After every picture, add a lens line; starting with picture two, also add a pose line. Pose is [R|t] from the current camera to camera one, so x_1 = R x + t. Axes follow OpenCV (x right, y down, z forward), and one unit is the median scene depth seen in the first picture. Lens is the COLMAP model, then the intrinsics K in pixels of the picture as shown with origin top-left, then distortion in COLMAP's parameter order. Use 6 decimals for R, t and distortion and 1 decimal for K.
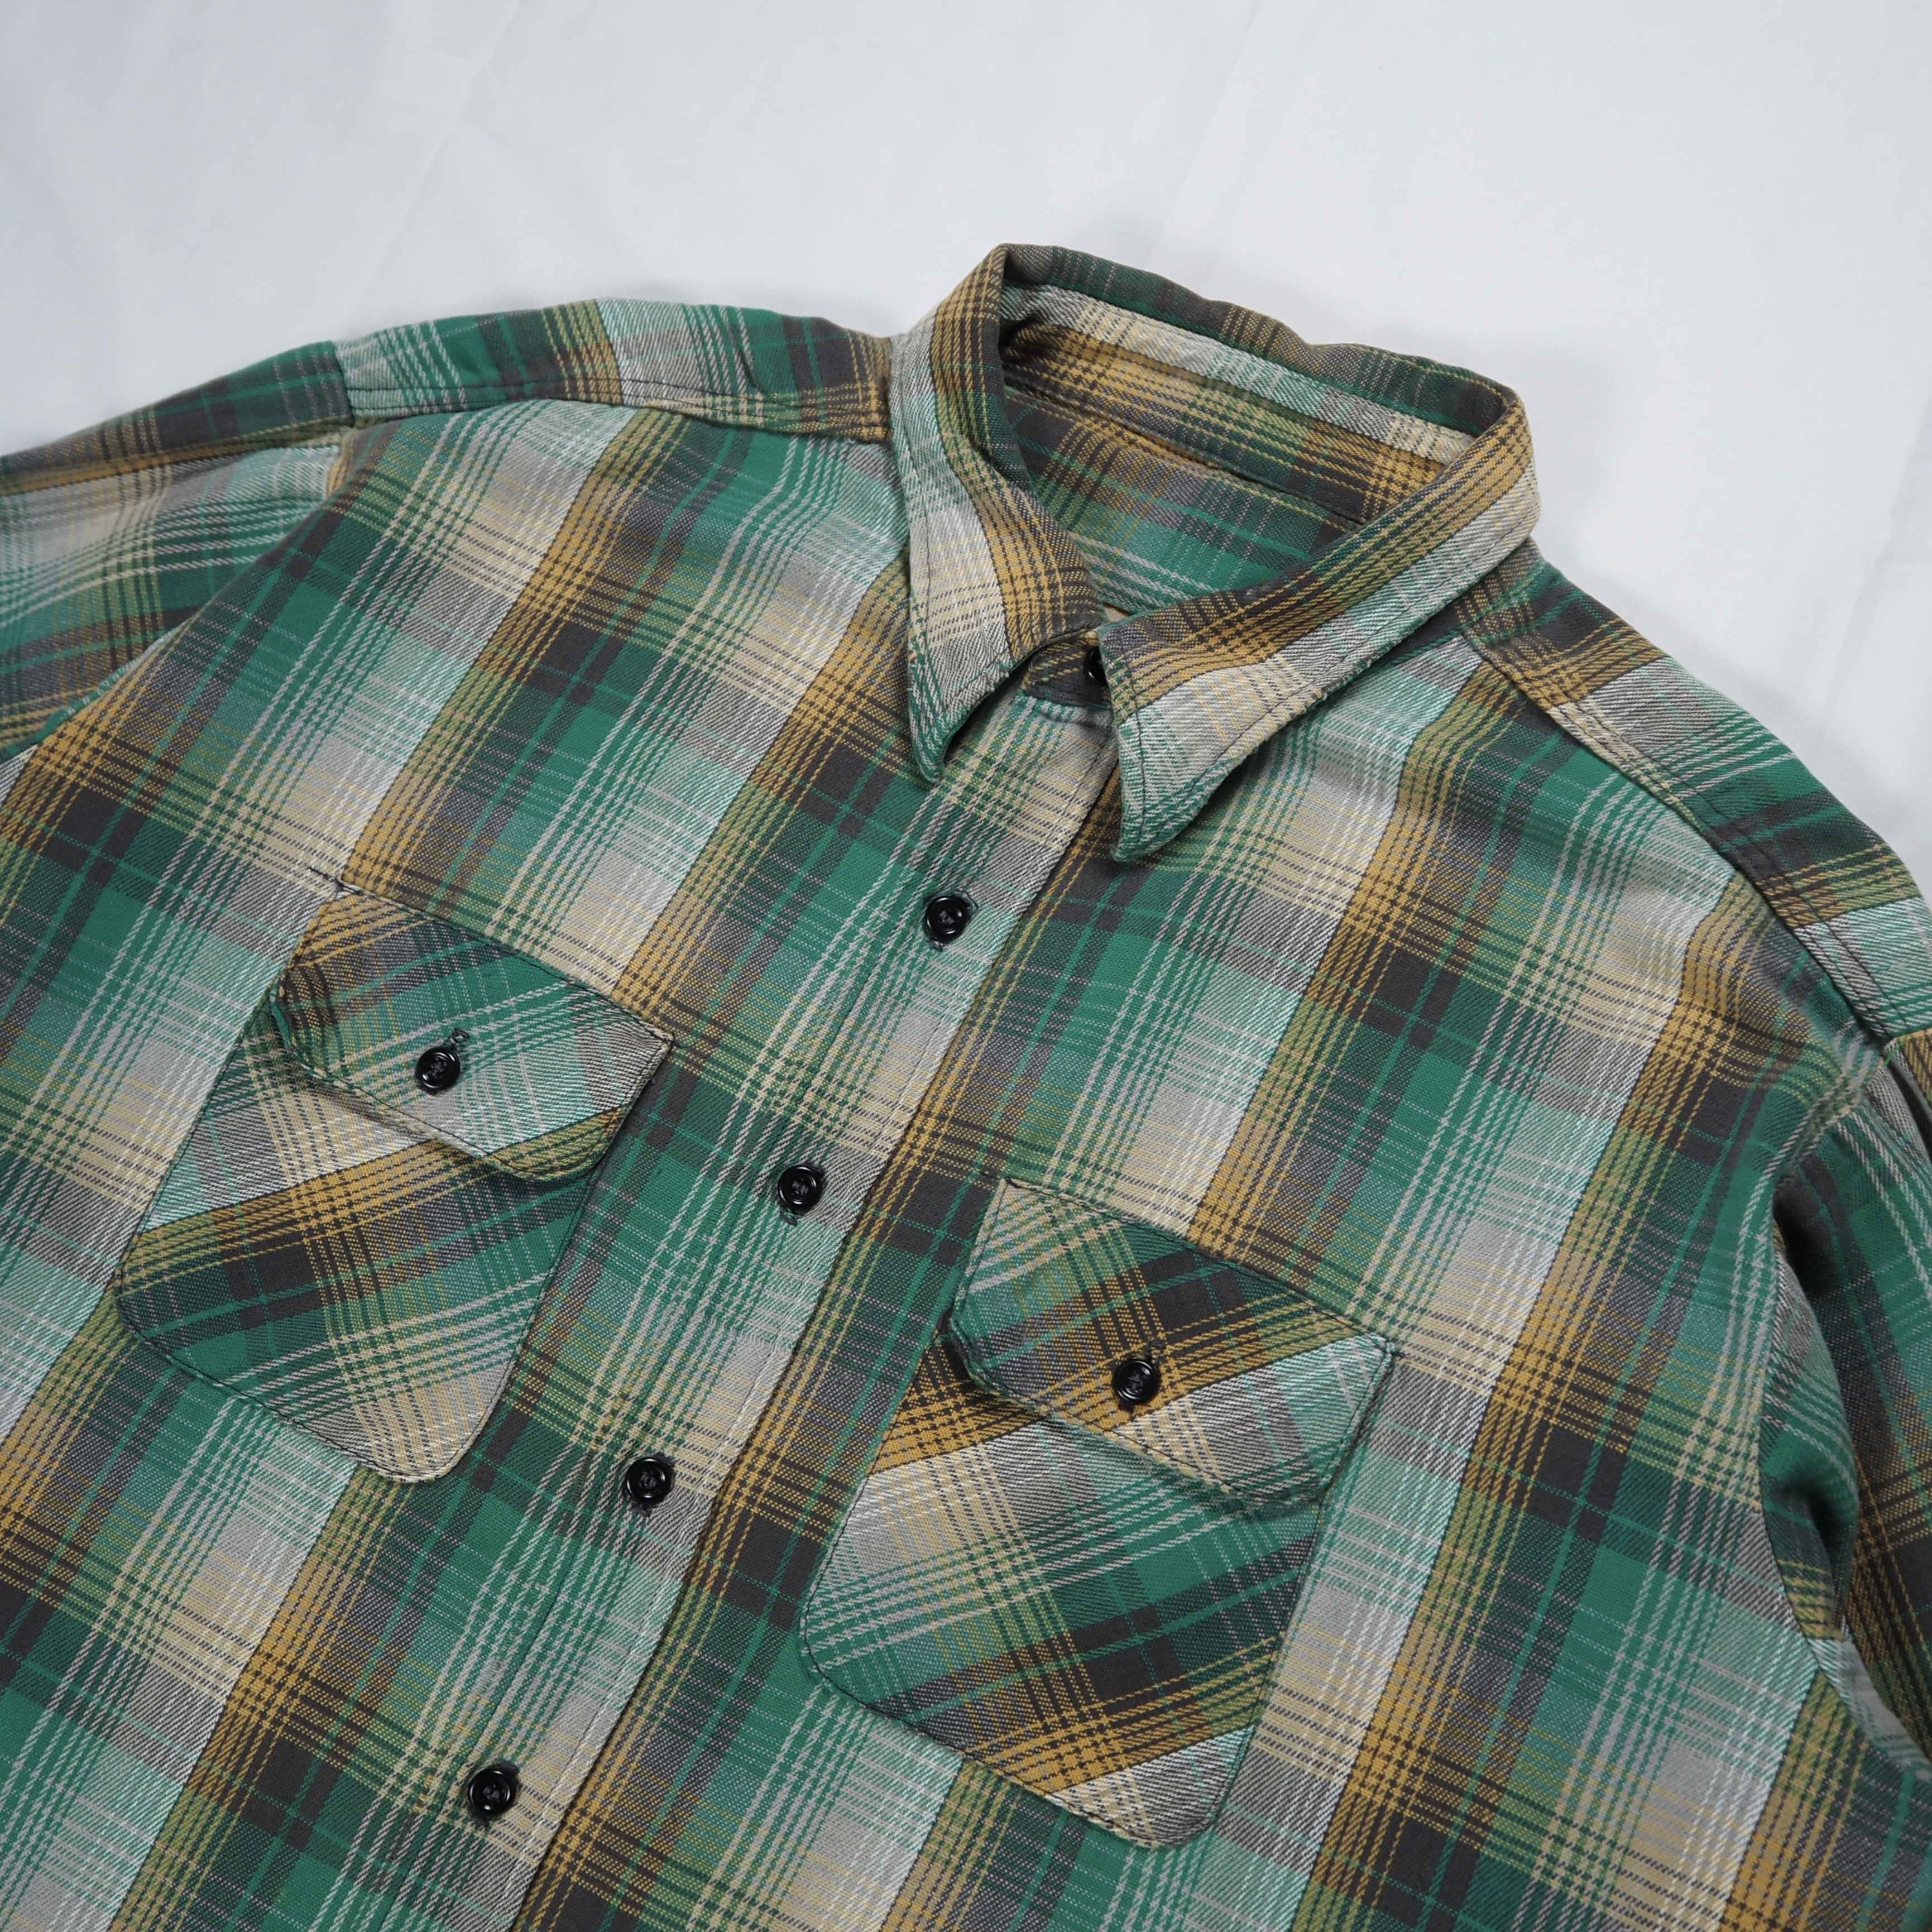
lens RADIAL K [[2292.6, 0, 945.9], [0, 2292.6, 919.3], [0, 0, 1]] dist [-0.041168, 0.014034]
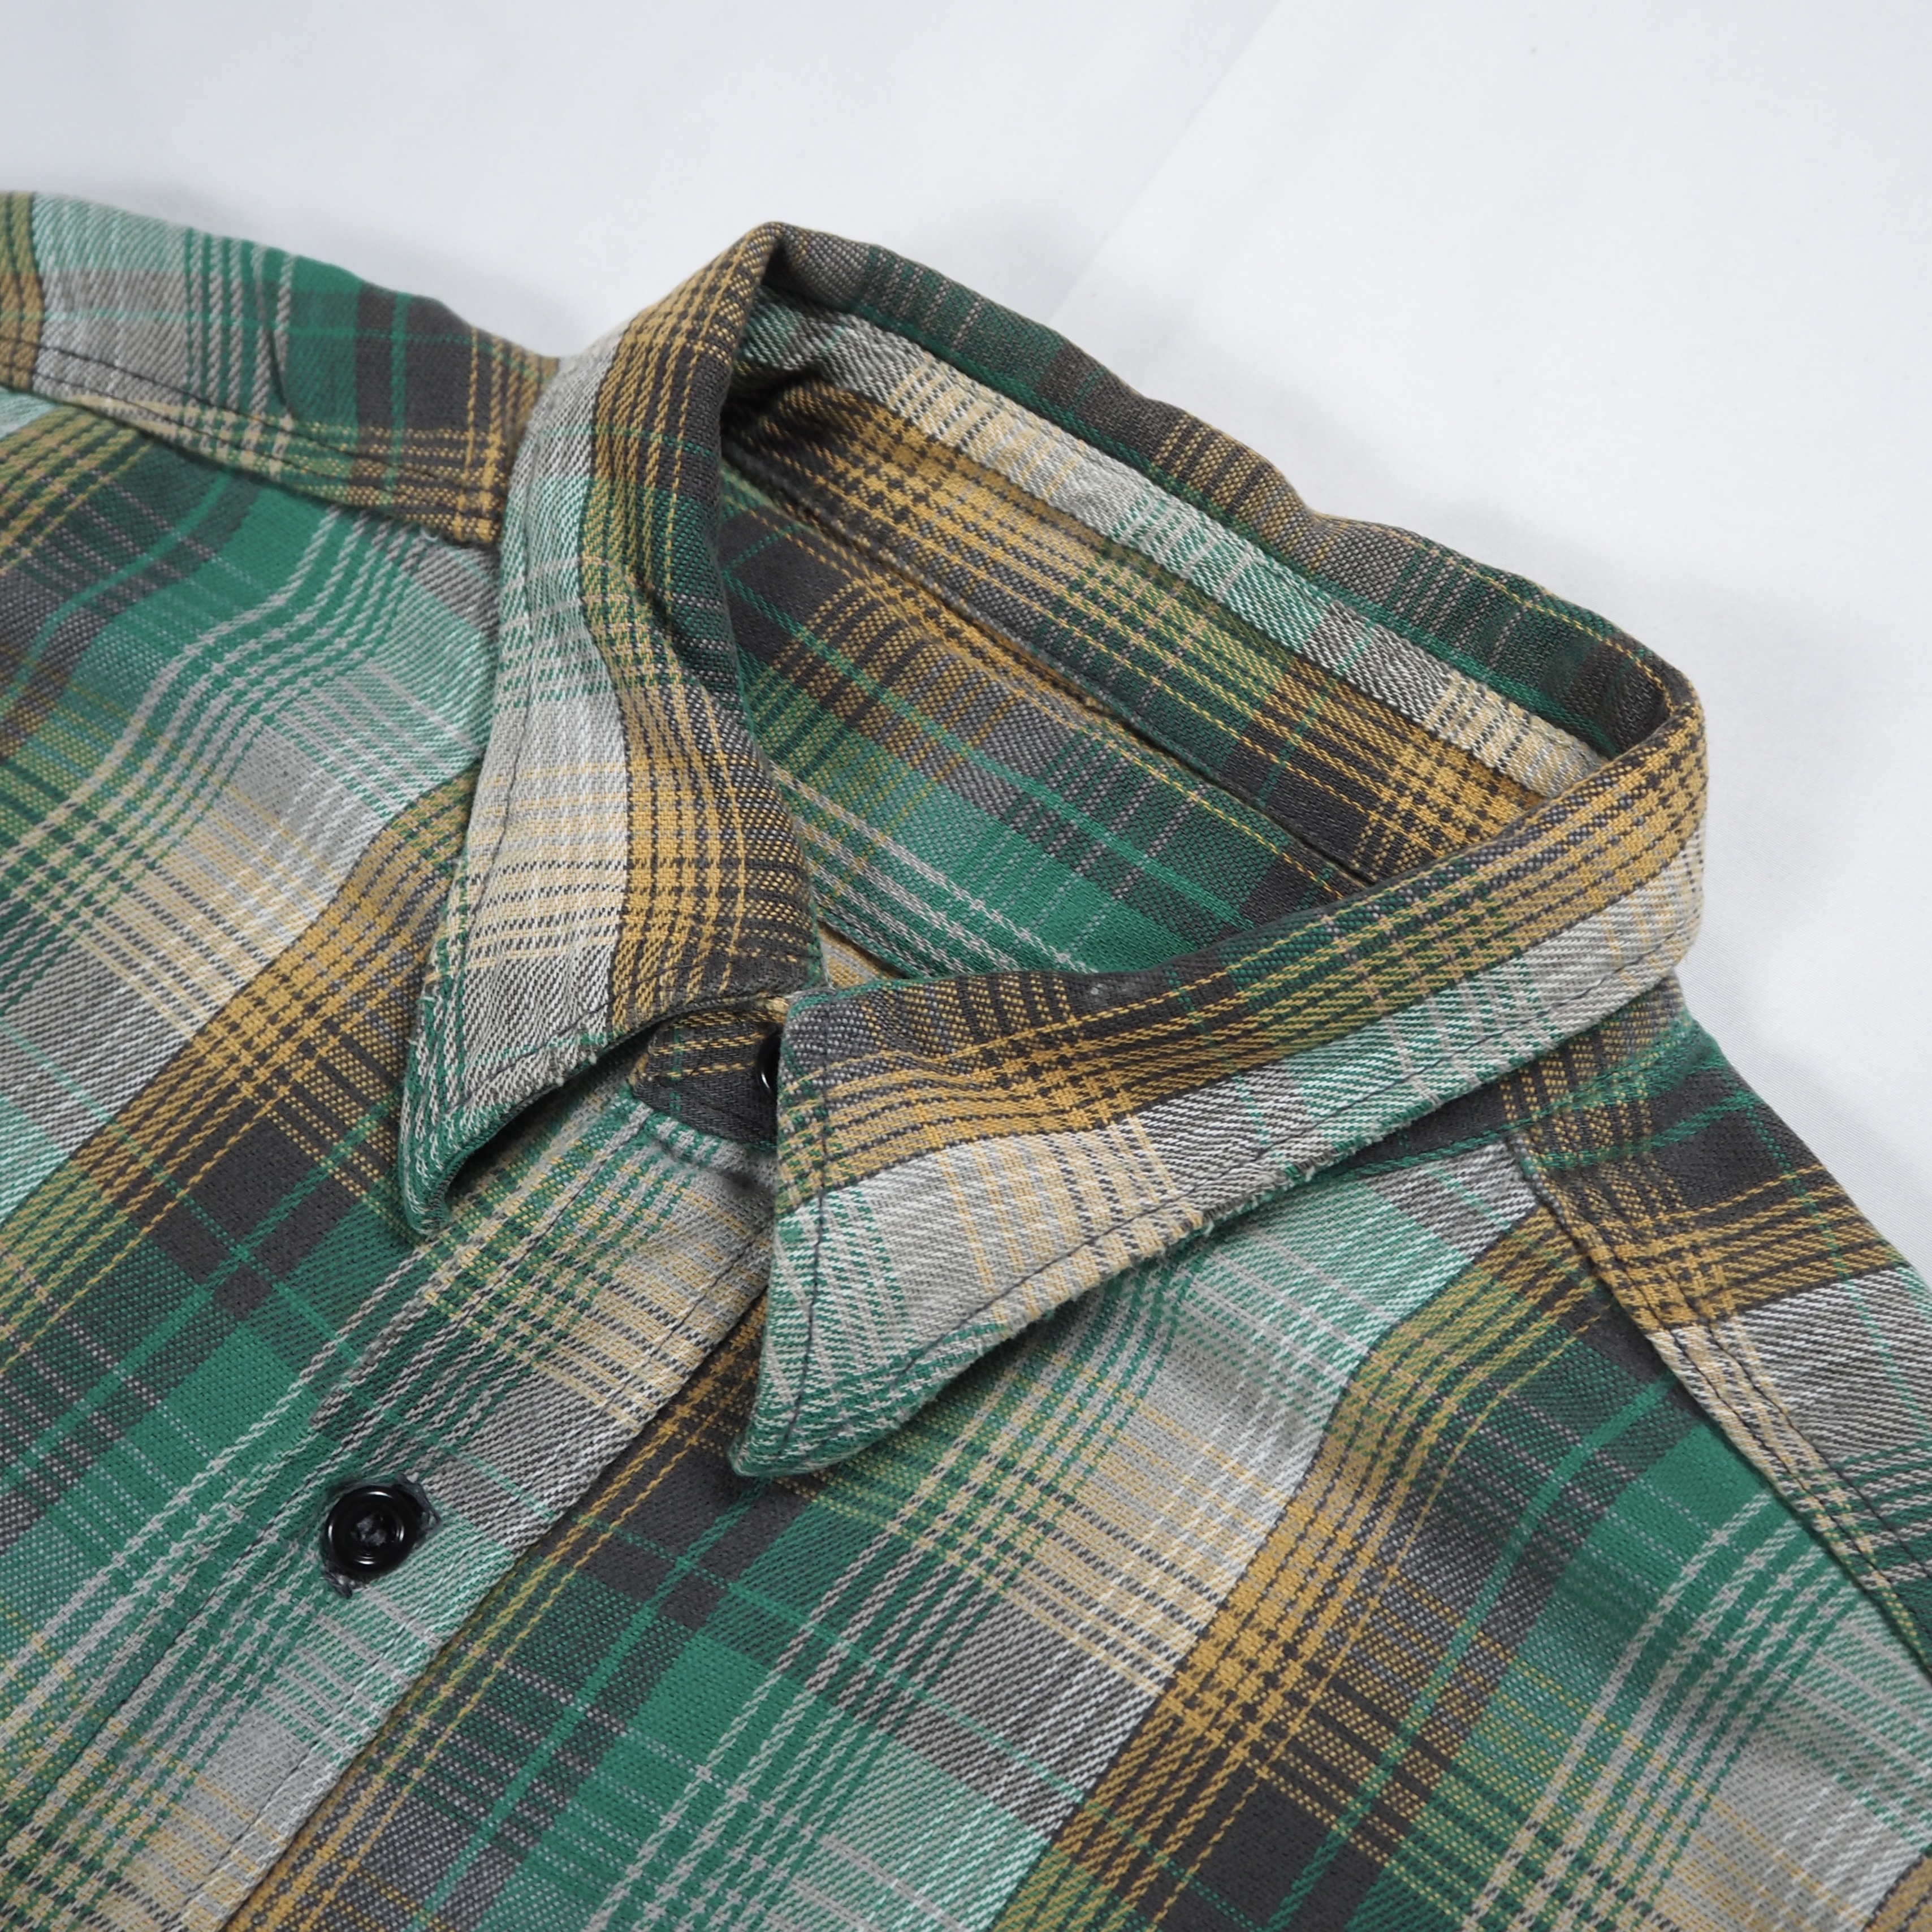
lens RADIAL K [[2401.3, 0, 960.2], [0, 2401.3, 885.9], [0, 0, 1]] dist [-0.038105, 0.027016]
pose [[0.983762, 0.179213, 0.009727, 0.095054], [-0.178614, 0.982902, -0.044730, -0.136885], [-0.017577, 0.042267, 0.998952, 0.484814]]
